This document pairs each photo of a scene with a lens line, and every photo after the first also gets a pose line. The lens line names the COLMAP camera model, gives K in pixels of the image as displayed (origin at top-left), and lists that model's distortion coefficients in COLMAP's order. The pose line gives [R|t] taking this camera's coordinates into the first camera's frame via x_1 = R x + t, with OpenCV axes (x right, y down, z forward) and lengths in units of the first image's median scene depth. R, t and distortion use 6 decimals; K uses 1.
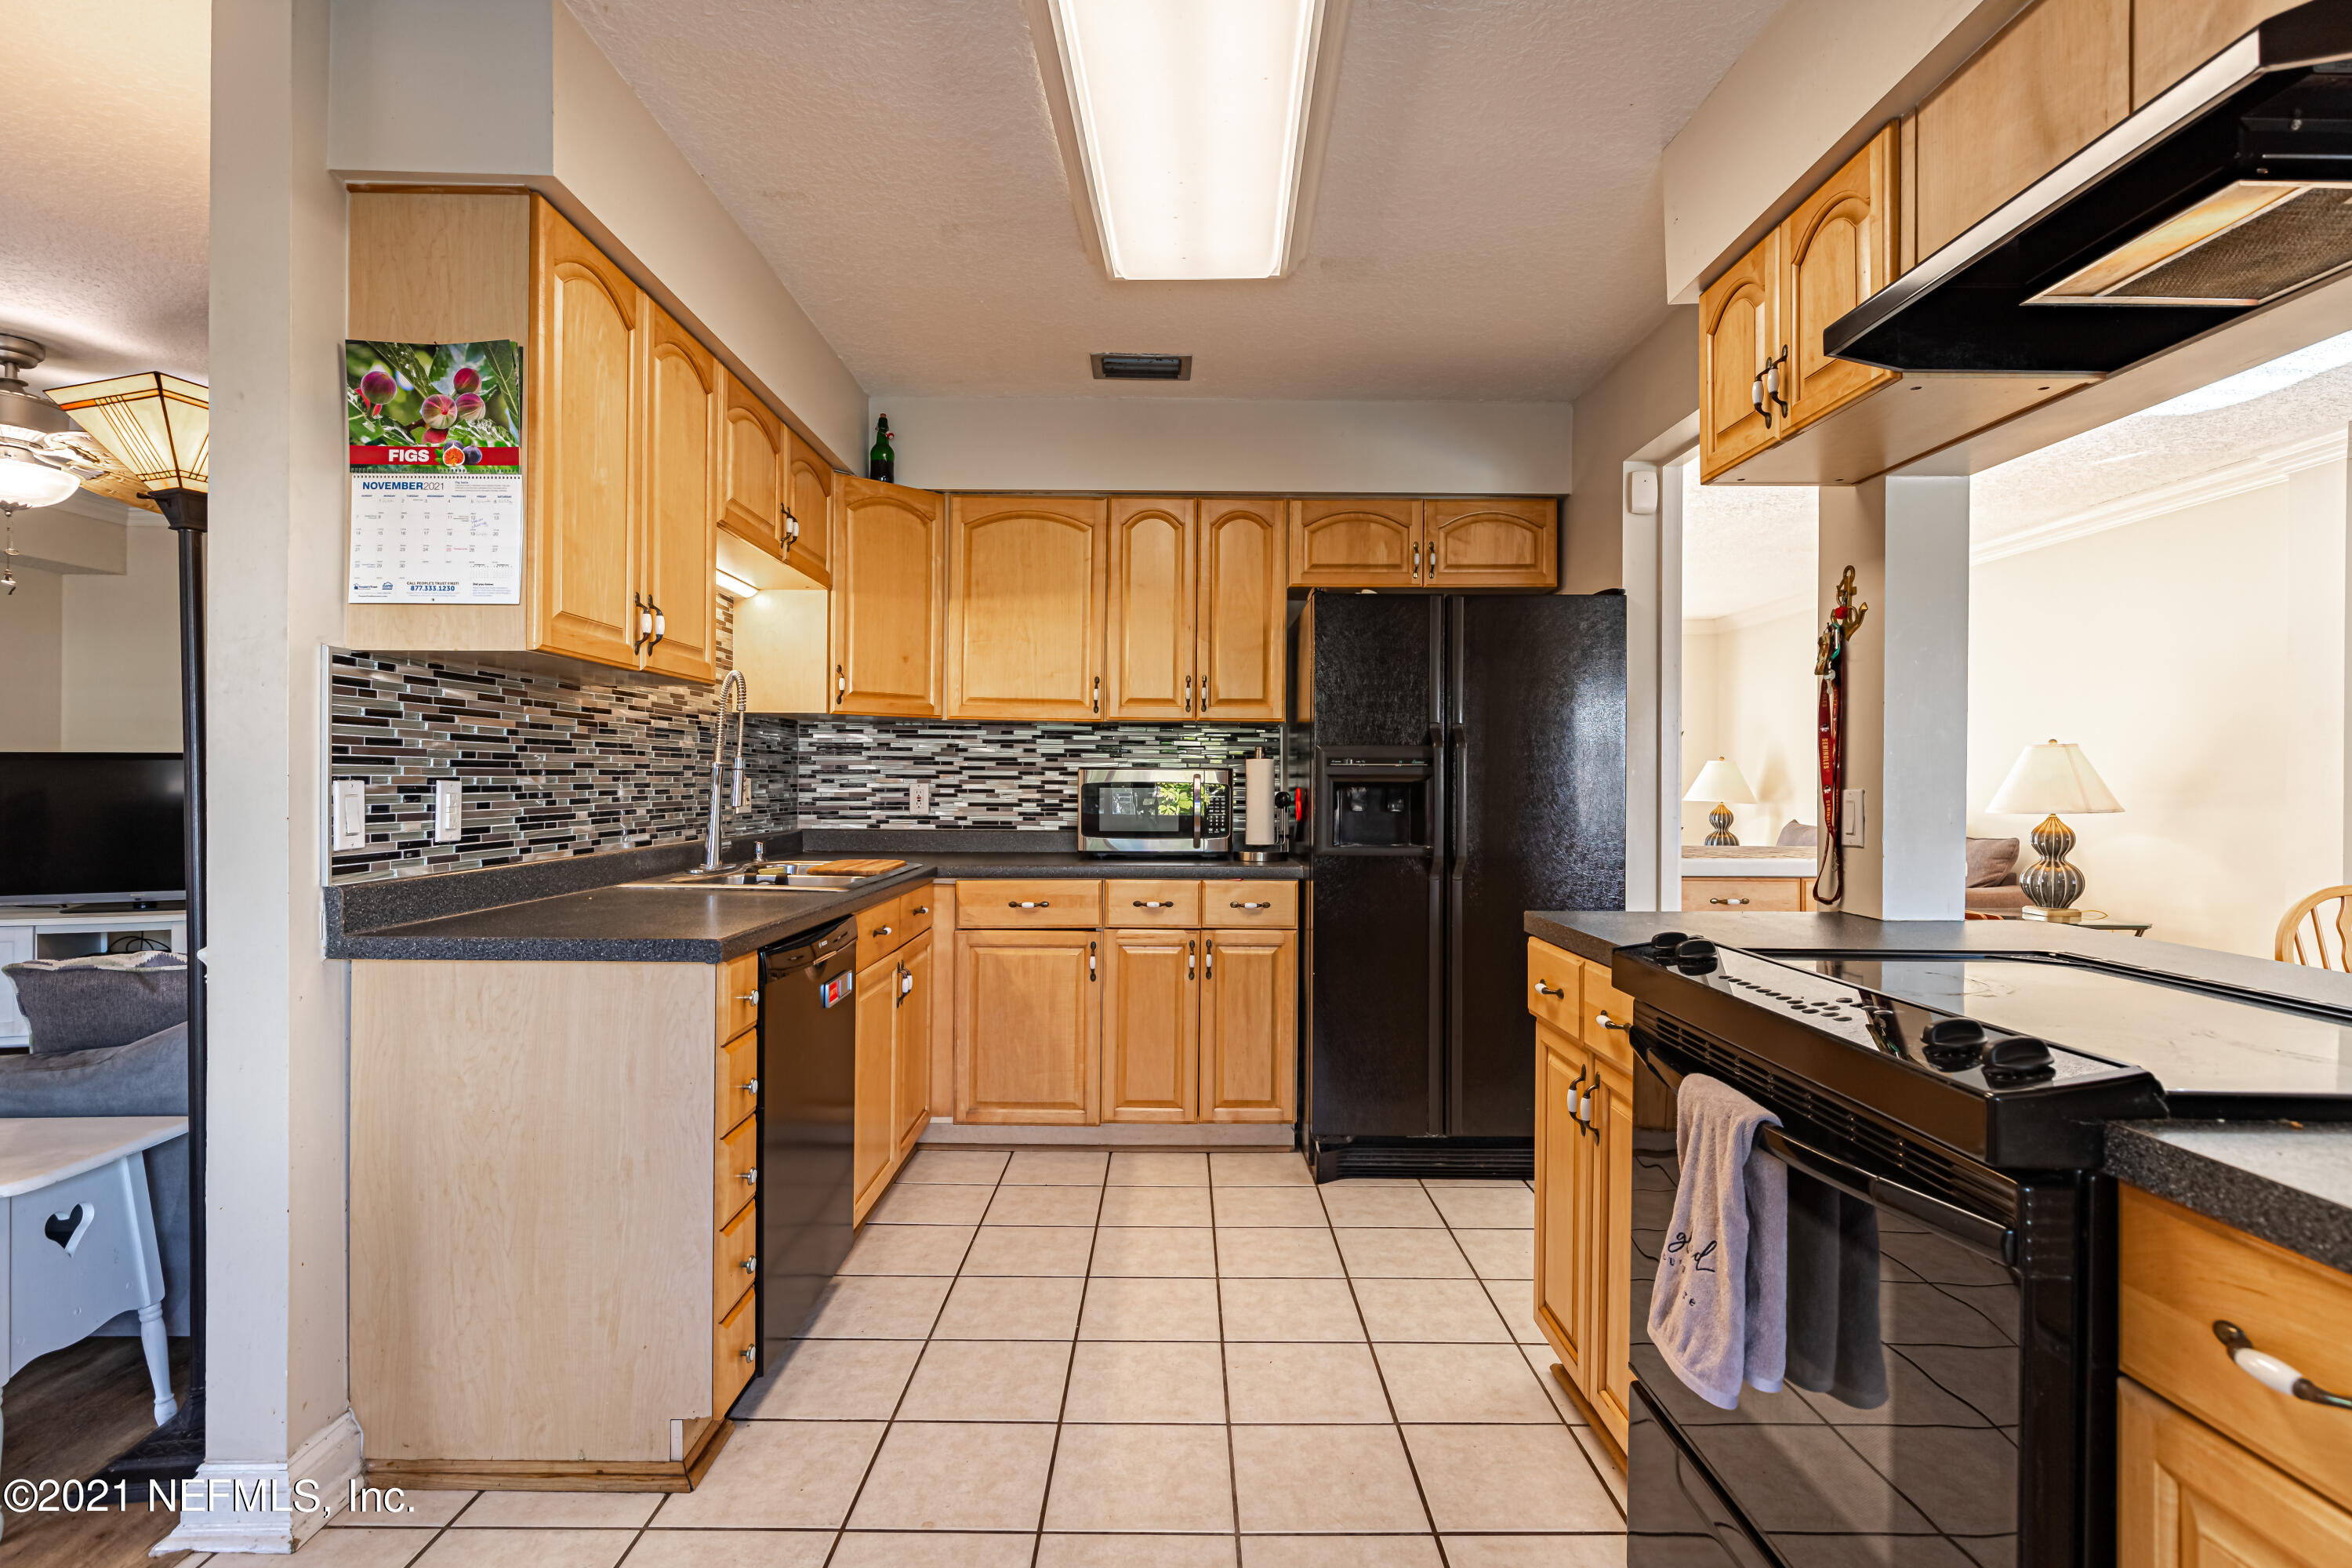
lens RADIAL K [[1152.1, 0, 1180.1], [0, 1152.1, 780.9], [0, 0, 1]] dist [-0.000931, -0.000250]
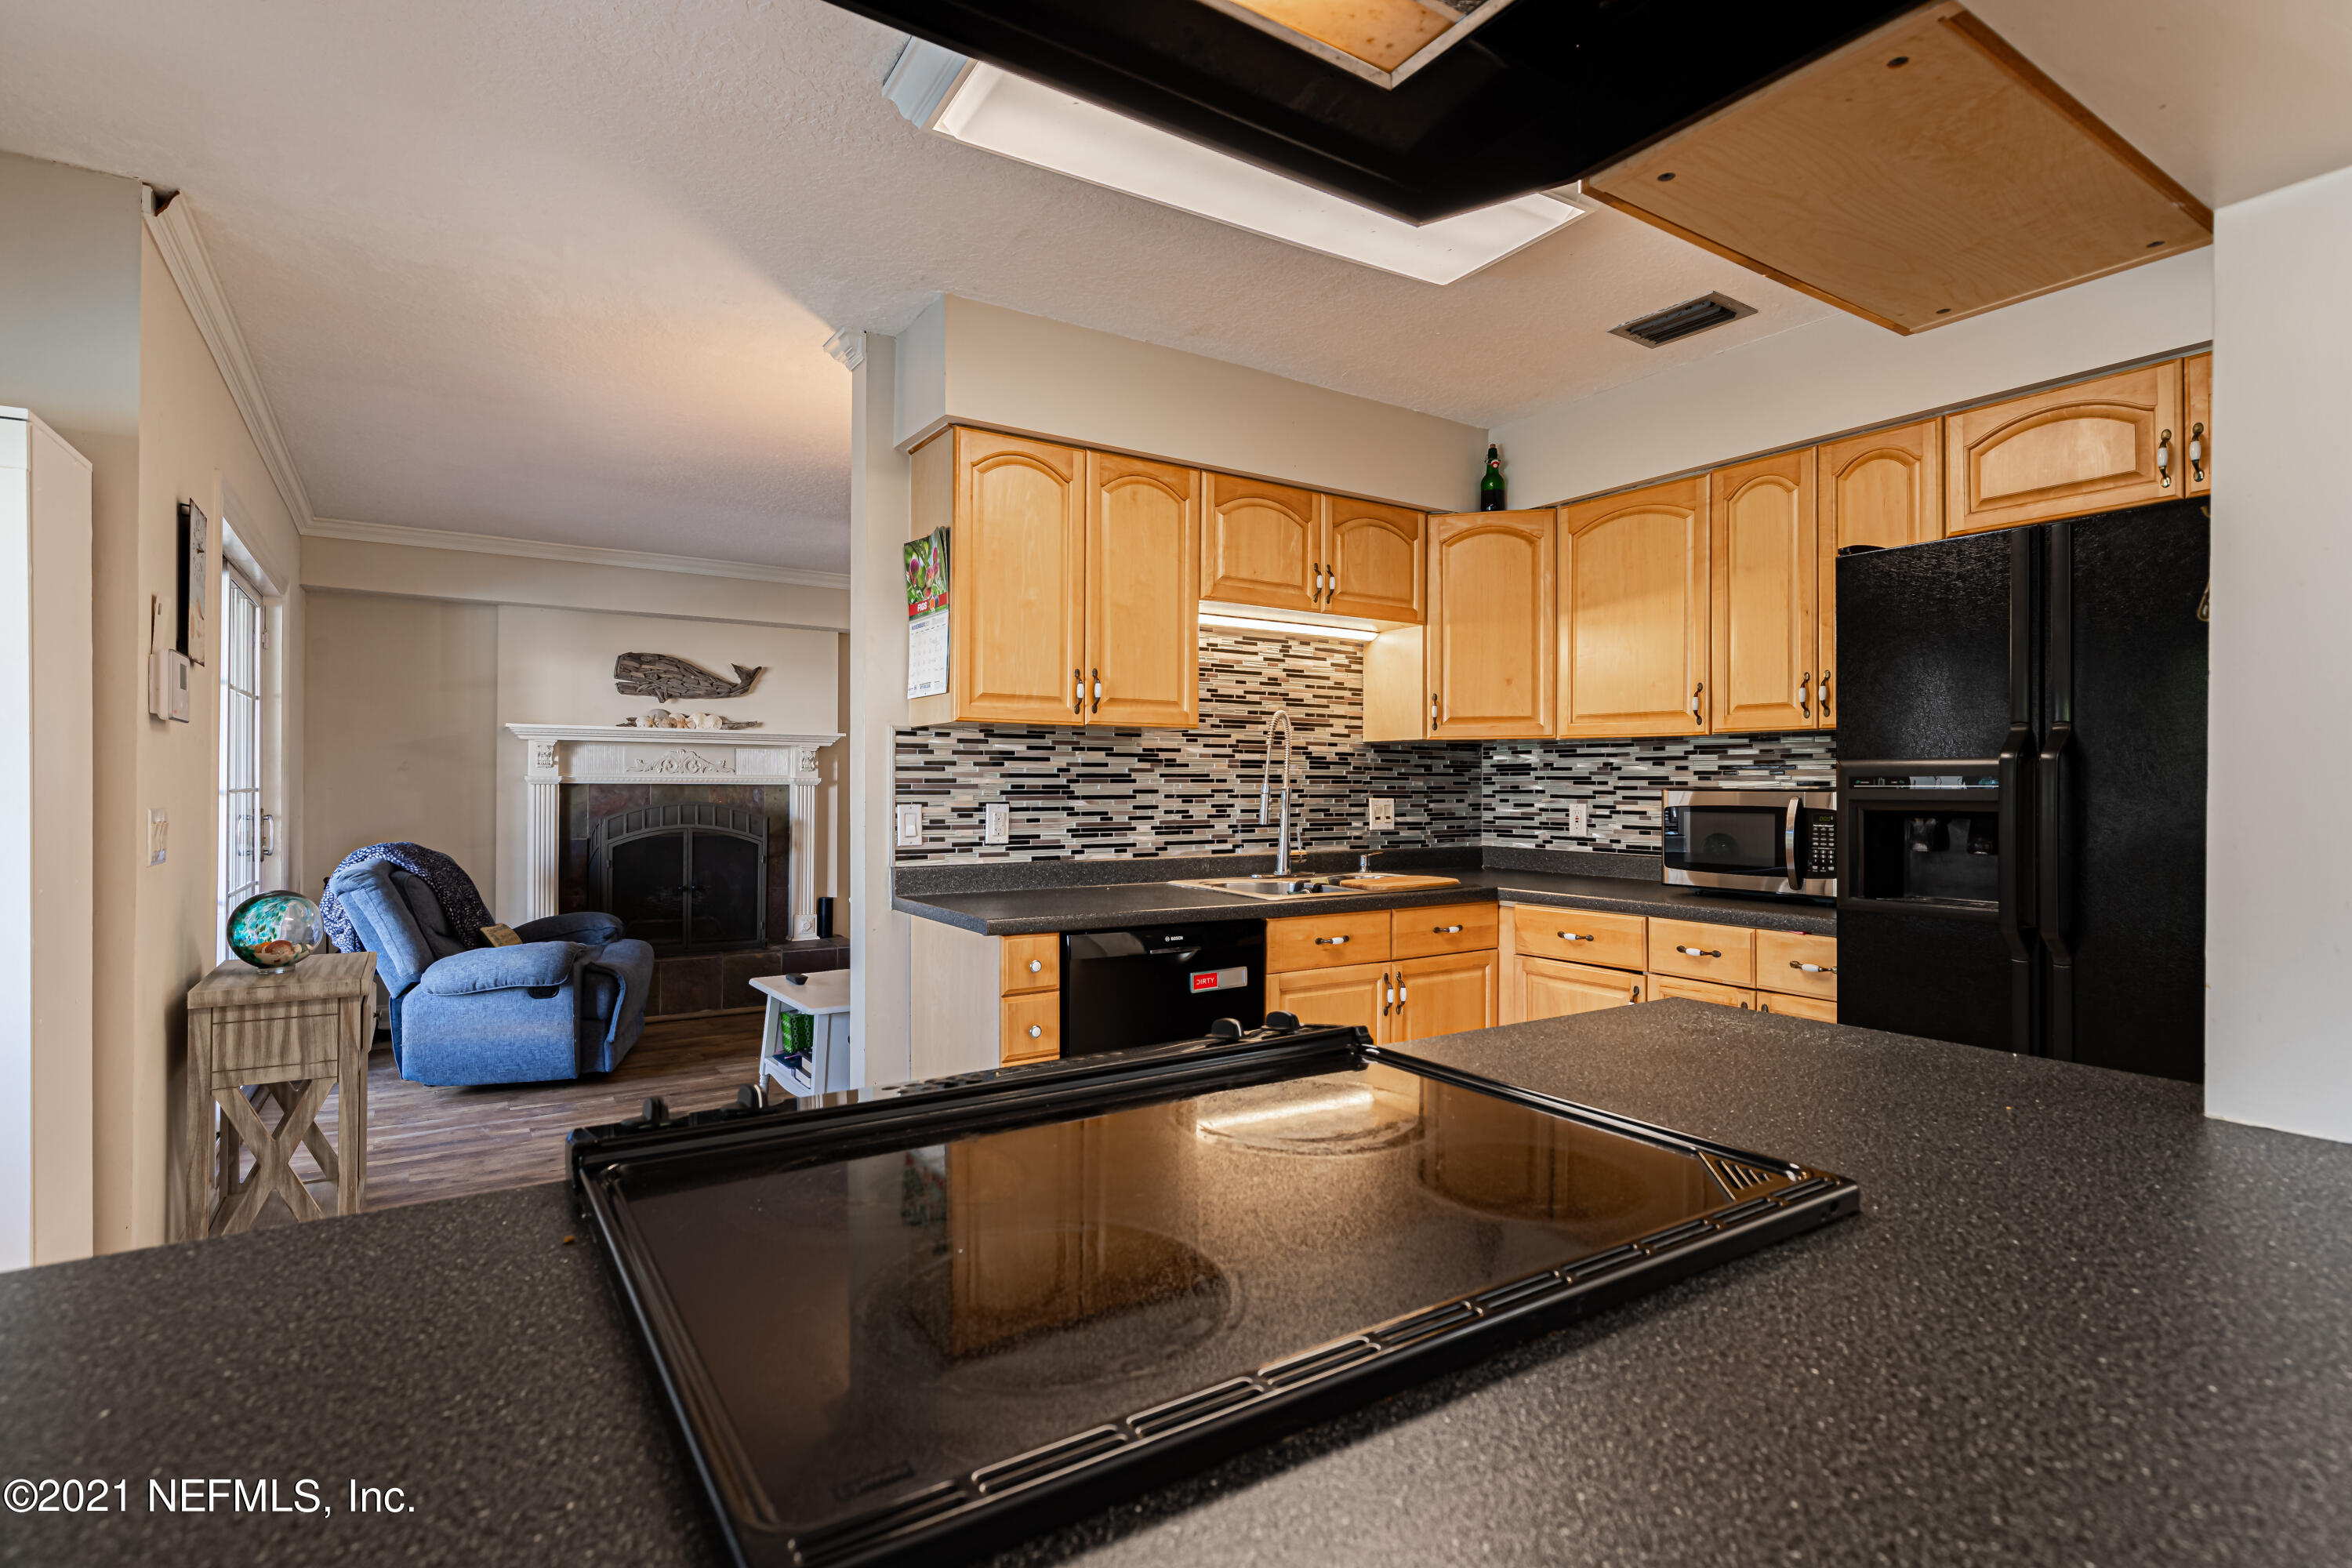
lens RADIAL K [[1152.1, 0, 1179.5], [0, 1152.1, 781.6], [0, 0, 1]] dist [-0.000931, -0.000250]
pose [[0.541078, -0.006452, -0.840947, 0.507746], [0.000400, 0.999972, -0.007416, -0.011901], [0.840972, 0.003676, 0.541066, 0.236422]]
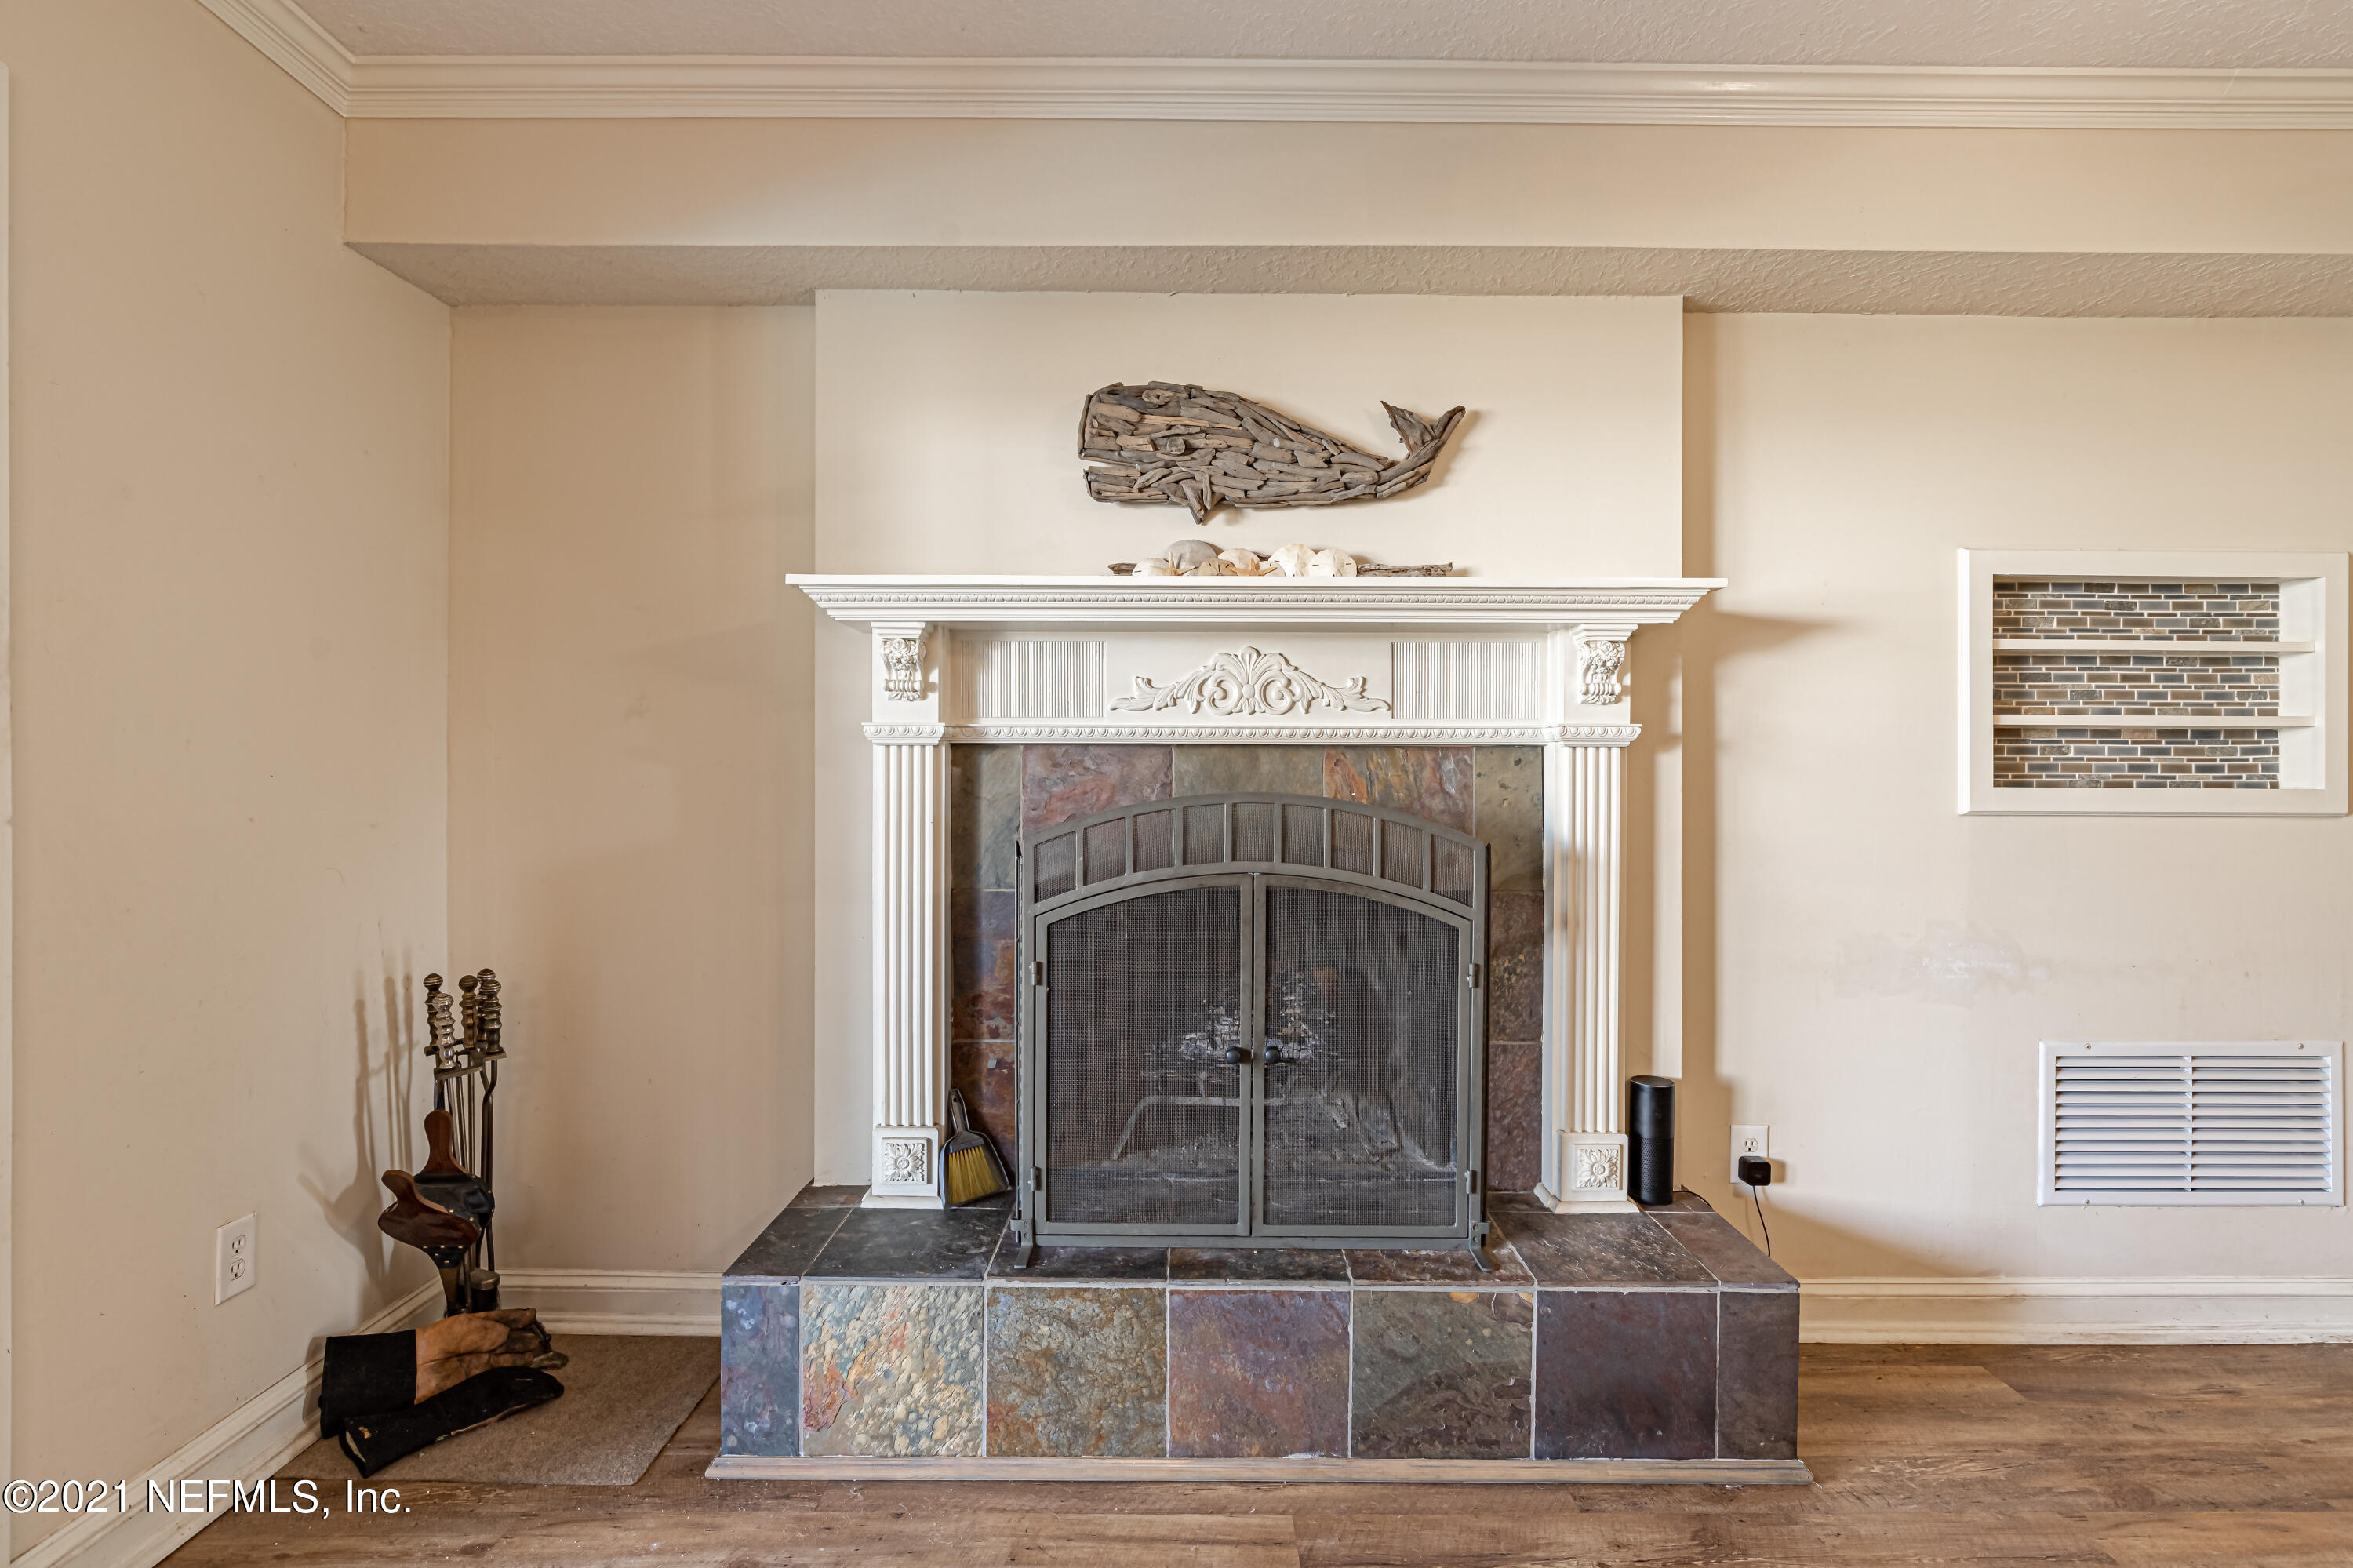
lens RADIAL K [[1152.6, 0, 1177.5], [0, 1152.6, 776.1], [0, 0, 1]] dist [-0.000931, -0.000250]
pose [[-0.005709, -0.005656, -0.999968, -0.840526], [-0.000706, 0.999984, -0.005652, 0.000731], [0.999983, 0.000673, -0.005713, 0.532163]]
